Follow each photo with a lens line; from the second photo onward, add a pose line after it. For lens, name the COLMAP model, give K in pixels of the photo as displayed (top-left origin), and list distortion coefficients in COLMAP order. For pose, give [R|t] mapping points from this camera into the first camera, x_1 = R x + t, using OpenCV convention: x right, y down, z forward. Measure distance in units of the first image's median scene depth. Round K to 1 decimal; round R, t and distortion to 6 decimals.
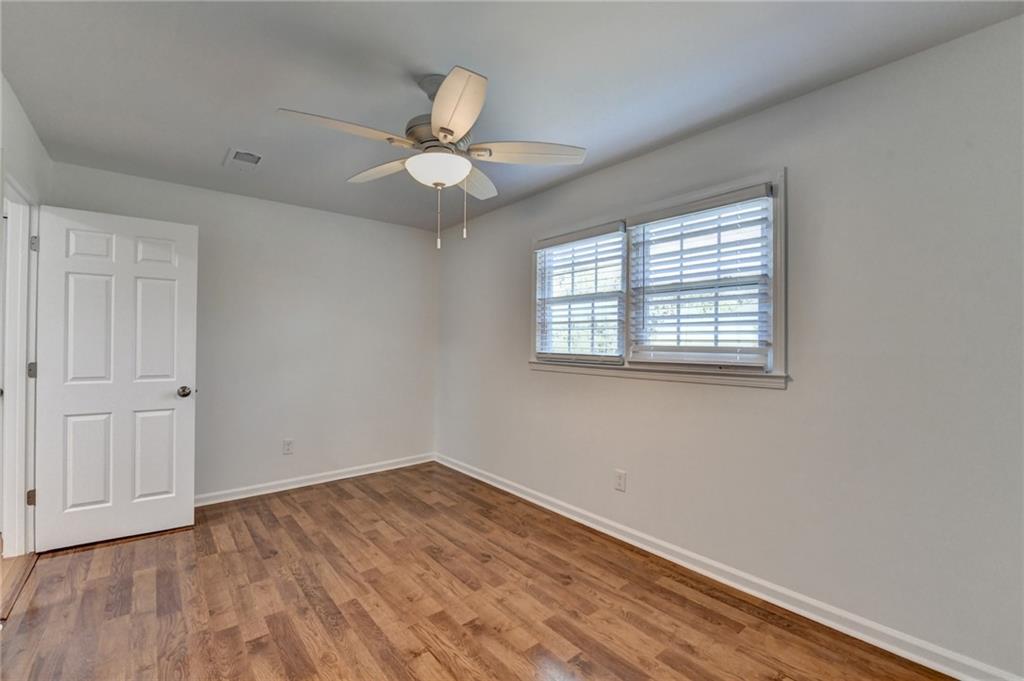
lens RADIAL K [[445.1, 0, 512.0], [0, 445.1, 340.5], [0, 0, 1]] dist [0.000303, -0.005329]
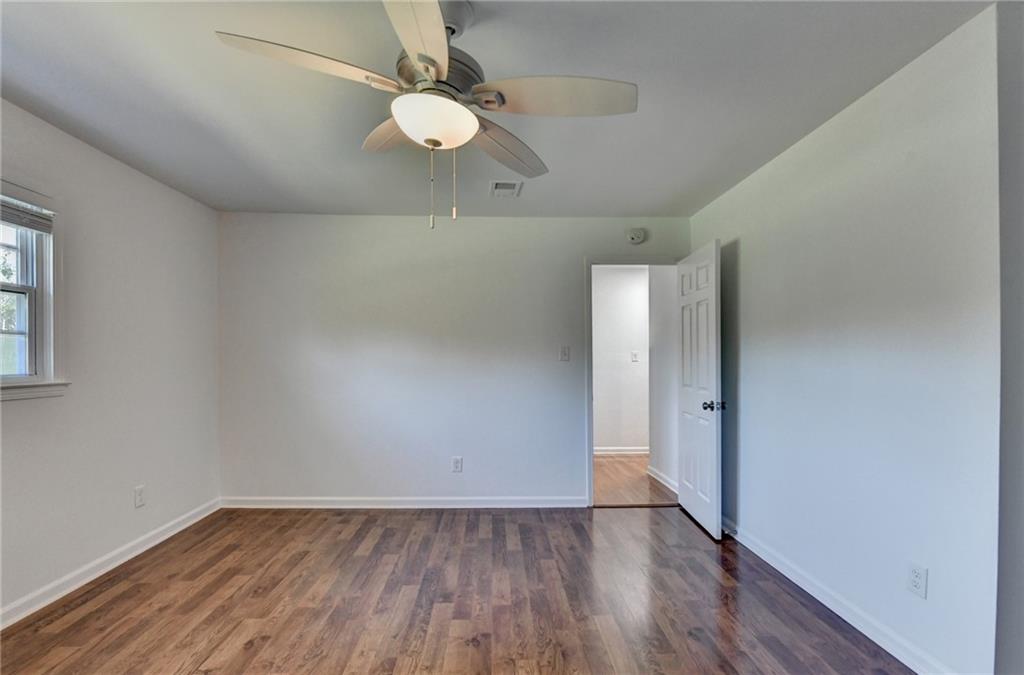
lens RADIAL K [[430.9, 0, 507.2], [0, 430.9, 367.7], [0, 0, 1]] dist [-0.017735, 0.000087]
pose [[-0.799203, -0.013652, 0.600906, -0.675923], [-0.014603, 0.999888, 0.003295, 0.009031], [-0.600884, -0.006142, -0.799313, 0.882504]]
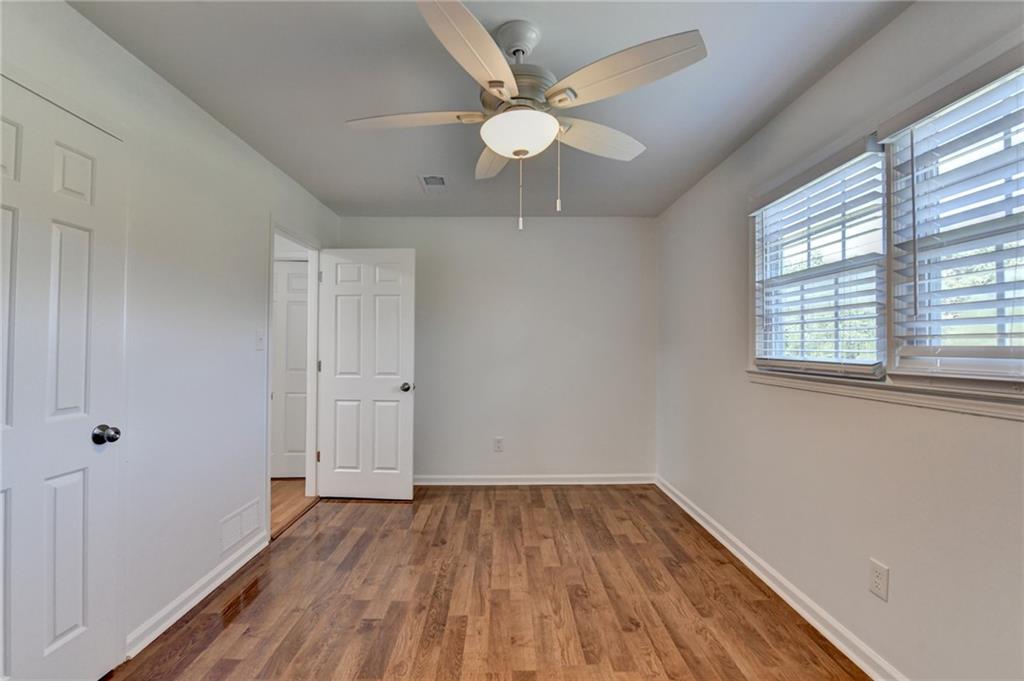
lens RADIAL K [[445.1, 0, 512.0], [0, 445.1, 340.5], [0, 0, 1]] dist [0.000303, -0.005329]
pose [[0.766764, -0.015396, -0.641744, 0.257458], [0.007046, 0.999854, -0.015569, 0.009732], [0.641890, 0.007416, 0.766761, 0.257000]]
